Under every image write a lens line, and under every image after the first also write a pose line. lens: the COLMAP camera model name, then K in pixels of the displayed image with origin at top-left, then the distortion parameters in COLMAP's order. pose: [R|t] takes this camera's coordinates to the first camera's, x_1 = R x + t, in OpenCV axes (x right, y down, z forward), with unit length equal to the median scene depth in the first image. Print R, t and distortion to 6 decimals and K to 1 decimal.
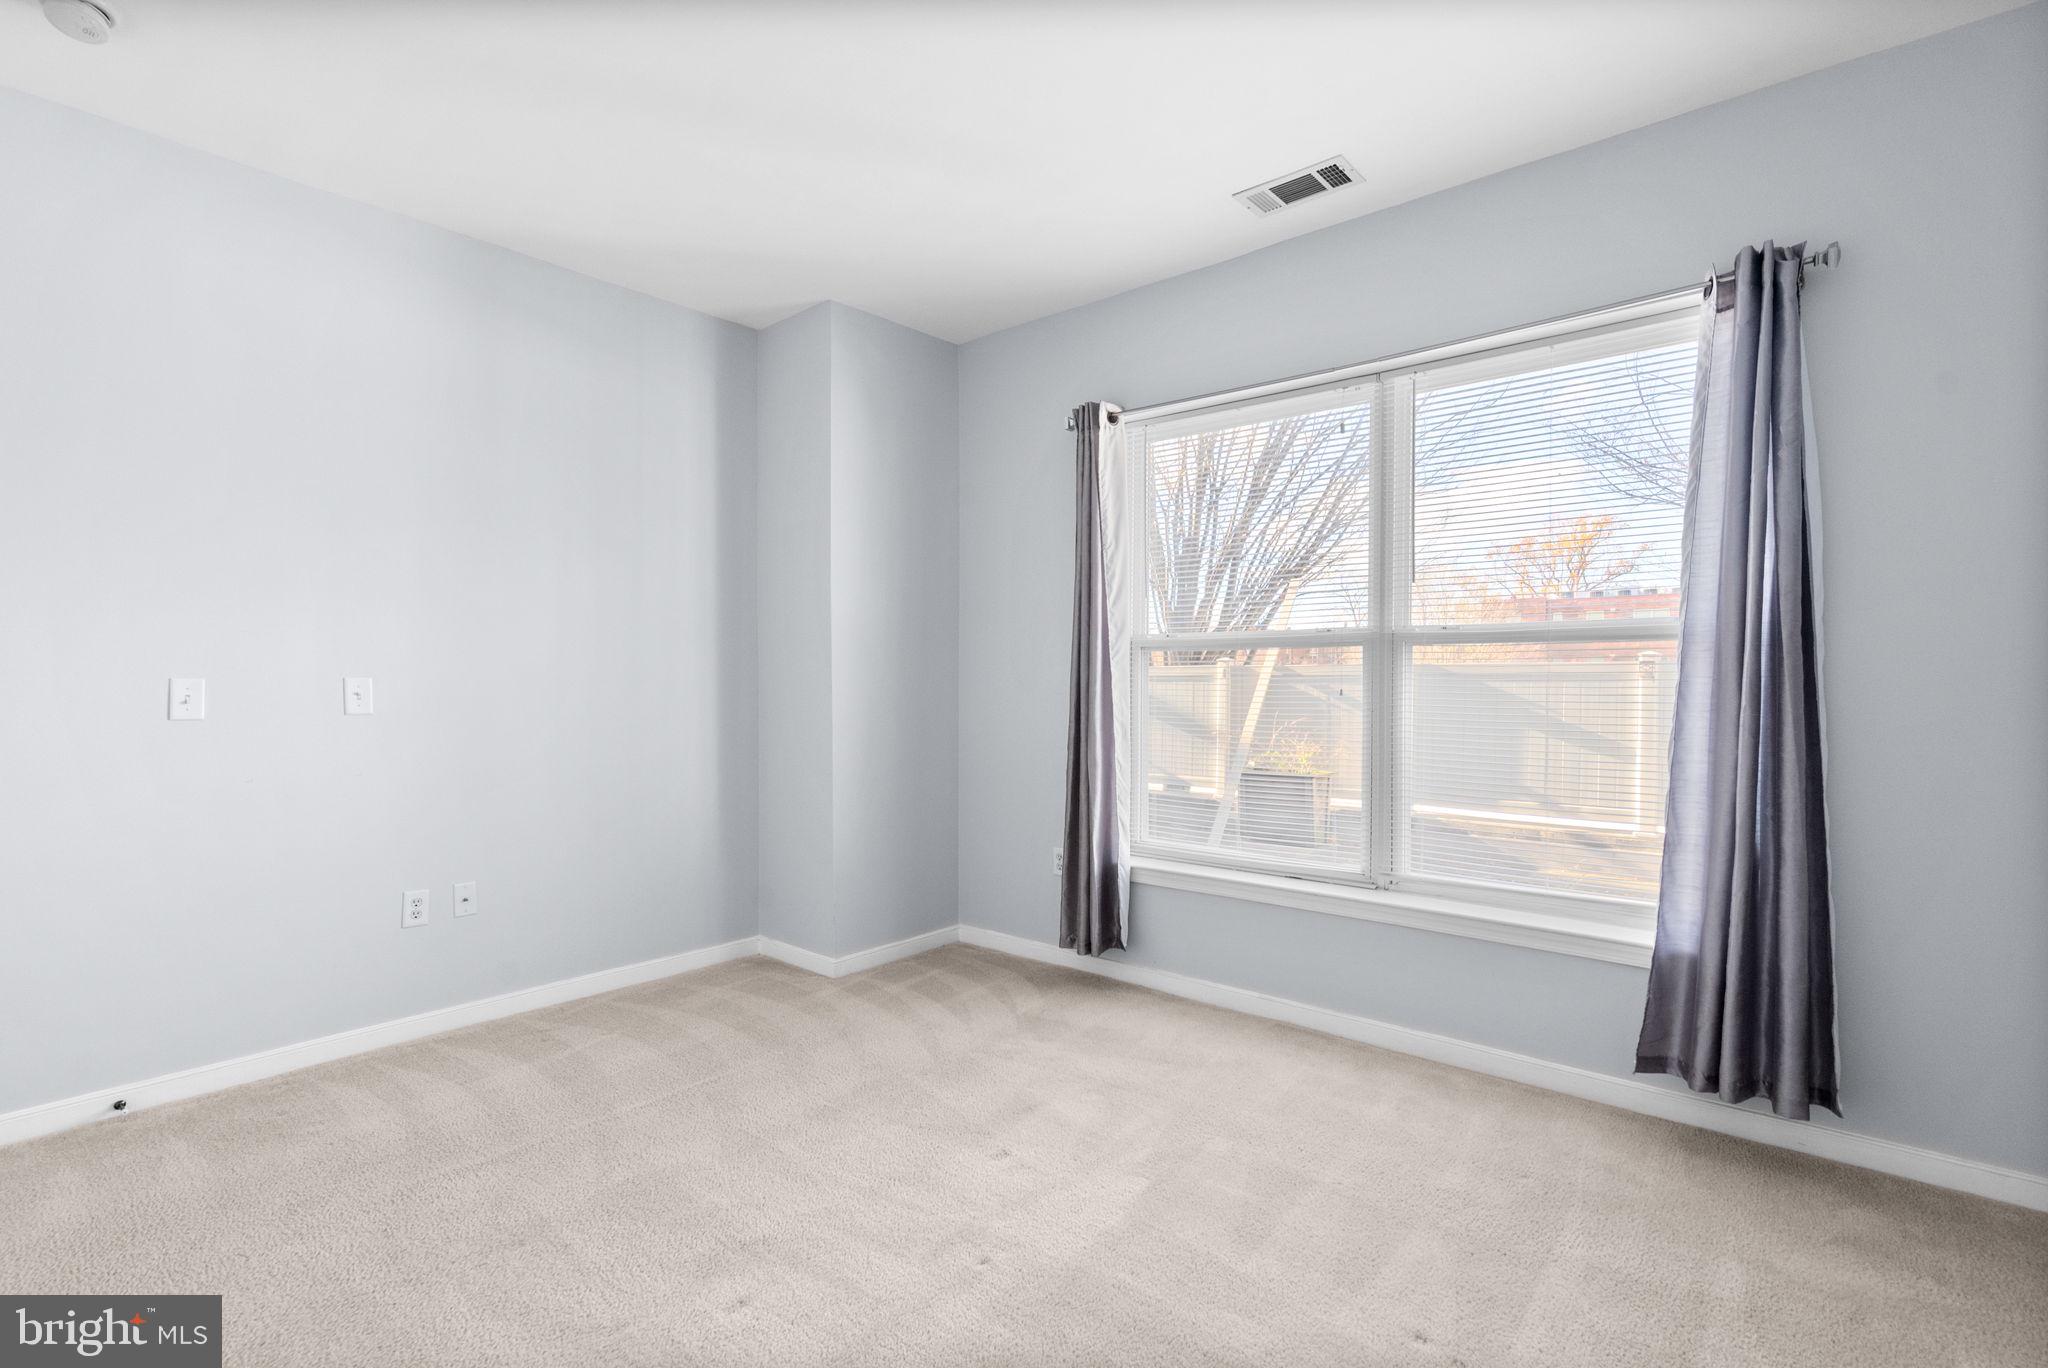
lens RADIAL K [[943.5, 0, 1024.0], [0, 943.5, 684.0], [0, 0, 1]] dist [-0.000700, 0.000379]
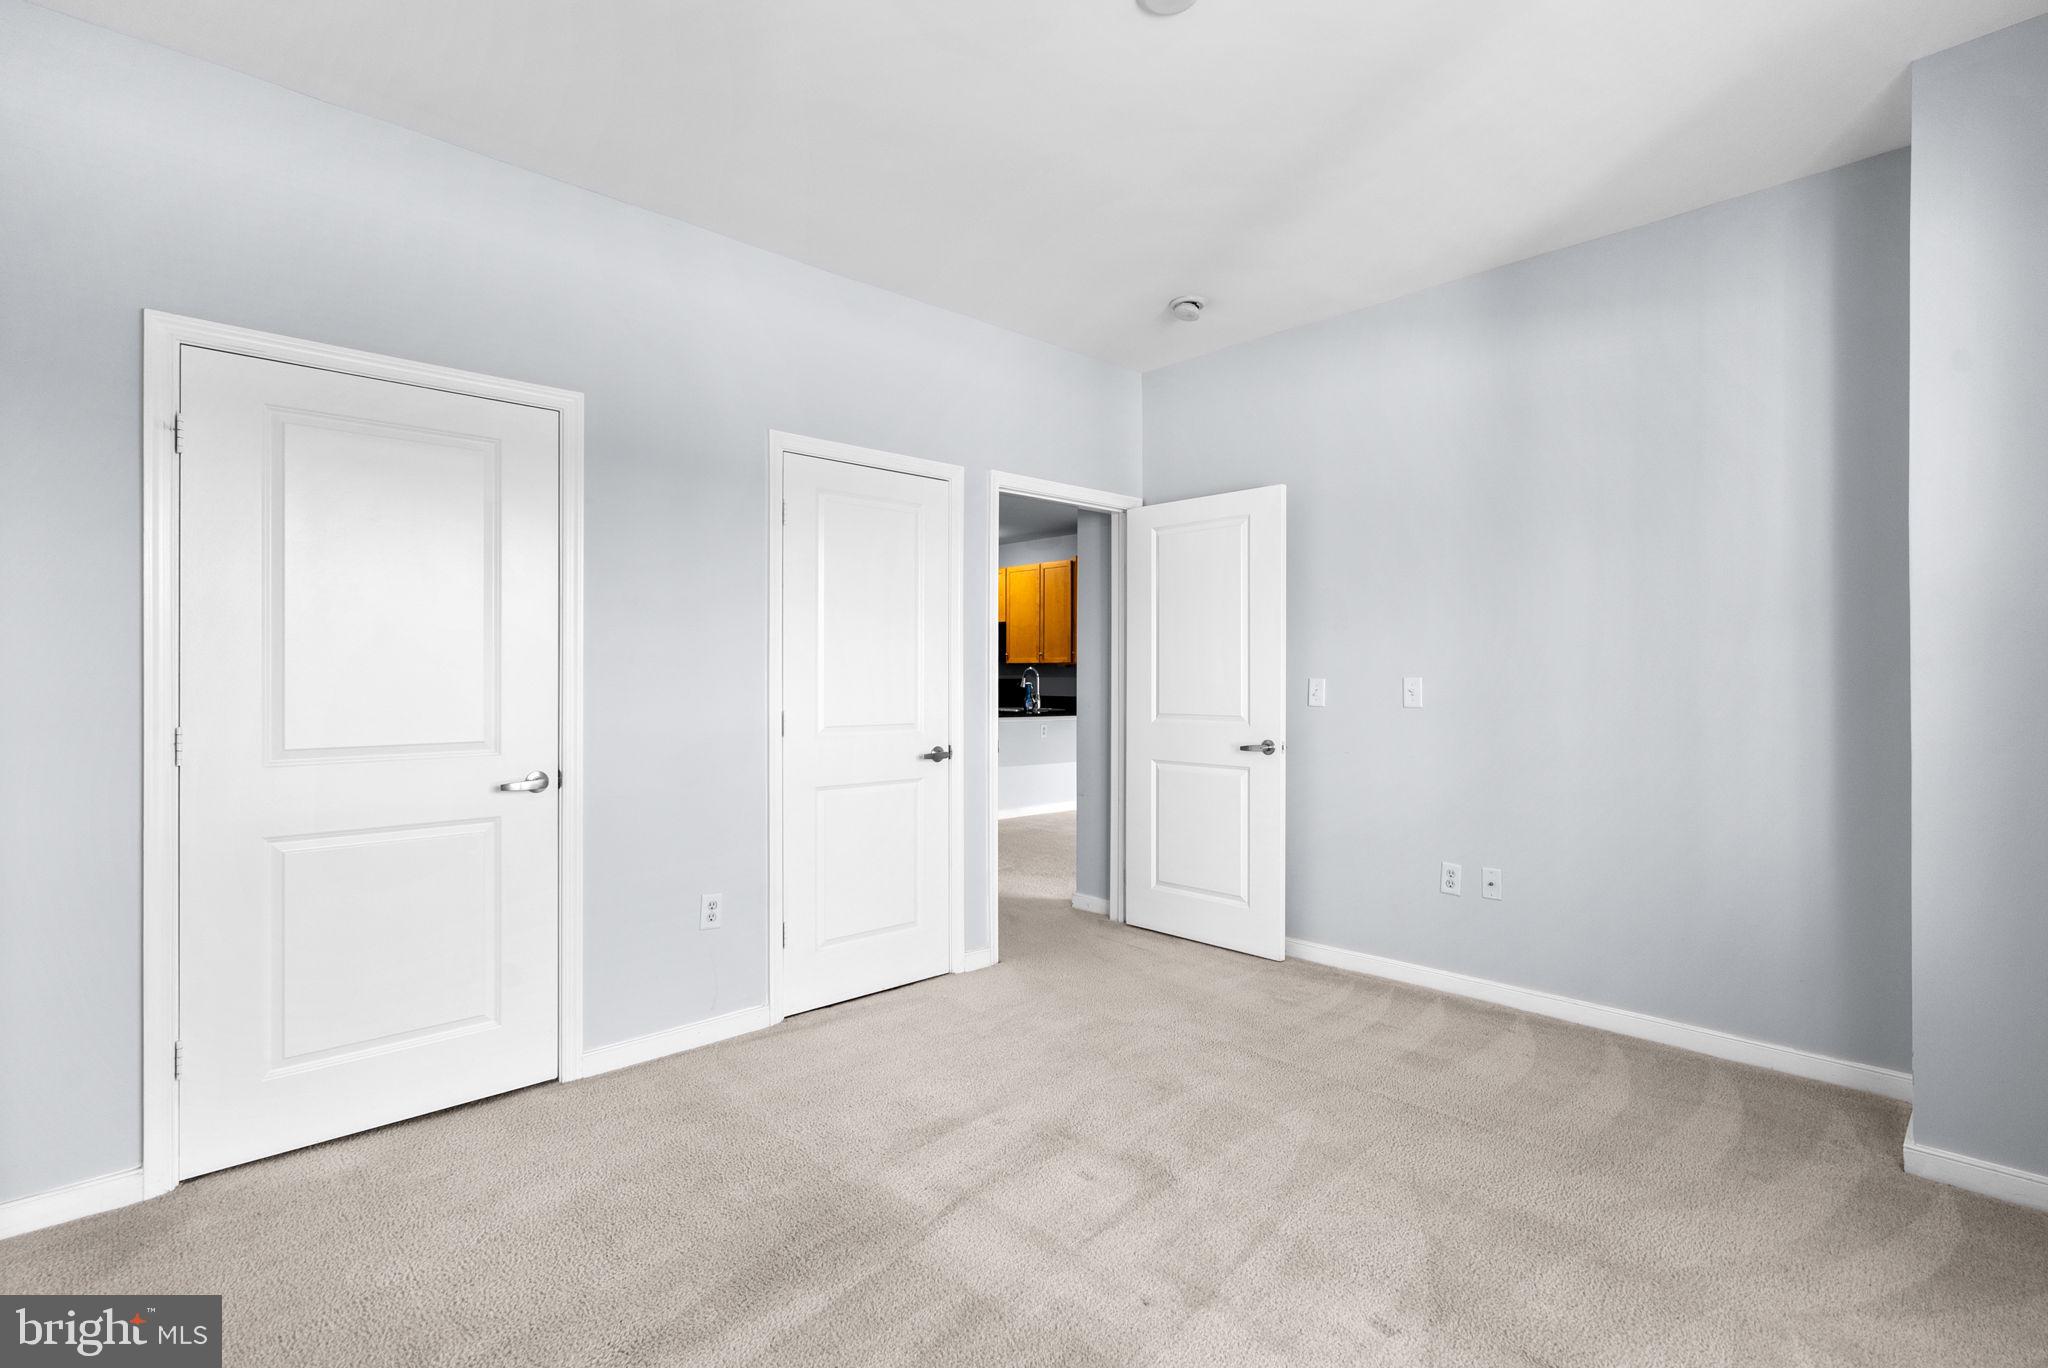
lens RADIAL K [[991.3, 0, 1054.6], [0, 991.3, 677.3], [0, 0, 1]] dist [0.002483, 0.000942]
pose [[-0.080670, 0.007483, -0.996713, 0.557487], [-0.004320, 0.999960, 0.007857, -0.013779], [0.996732, 0.004940, -0.080634, 0.575901]]
